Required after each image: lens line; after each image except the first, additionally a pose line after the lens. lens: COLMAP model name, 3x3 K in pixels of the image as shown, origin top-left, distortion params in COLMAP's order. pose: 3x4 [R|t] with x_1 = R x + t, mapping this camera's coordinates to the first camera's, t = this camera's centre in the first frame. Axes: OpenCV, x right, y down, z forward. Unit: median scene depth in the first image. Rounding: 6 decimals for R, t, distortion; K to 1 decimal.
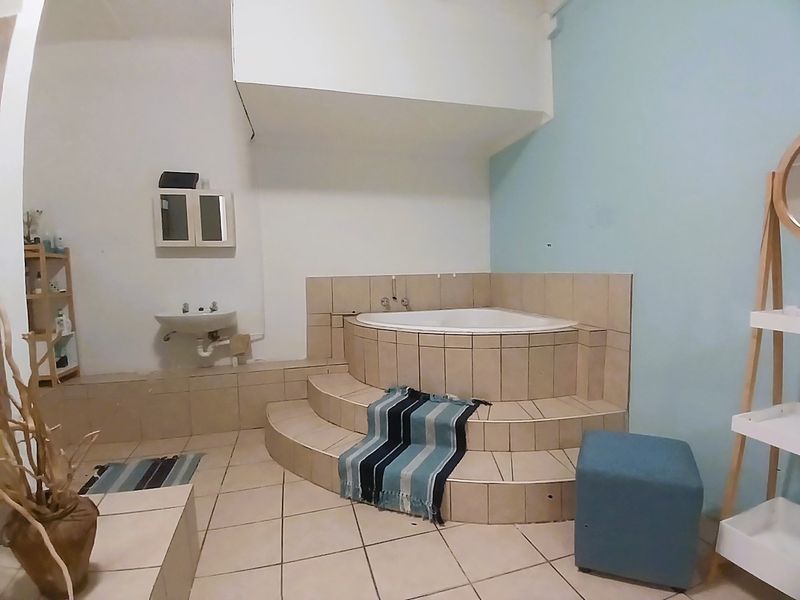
lens RADIAL K [[406.7, 0, 400.0], [0, 406.7, 300.0], [0, 0, 1]] dist [-0.002220, -0.000807]
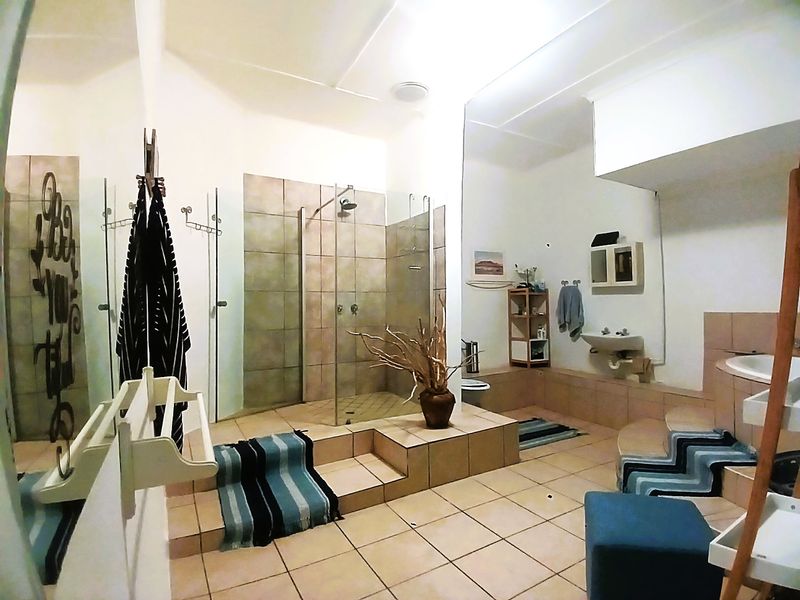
lens RADIAL K [[406.7, 0, 400.0], [0, 406.7, 300.0], [0, 0, 1]] dist [-0.002220, -0.000807]
pose [[0.237144, 0.010171, -0.971421, 0.632838], [-0.075890, 0.997083, -0.008086, -0.021032], [0.968506, 0.075639, 0.237224, 0.001982]]
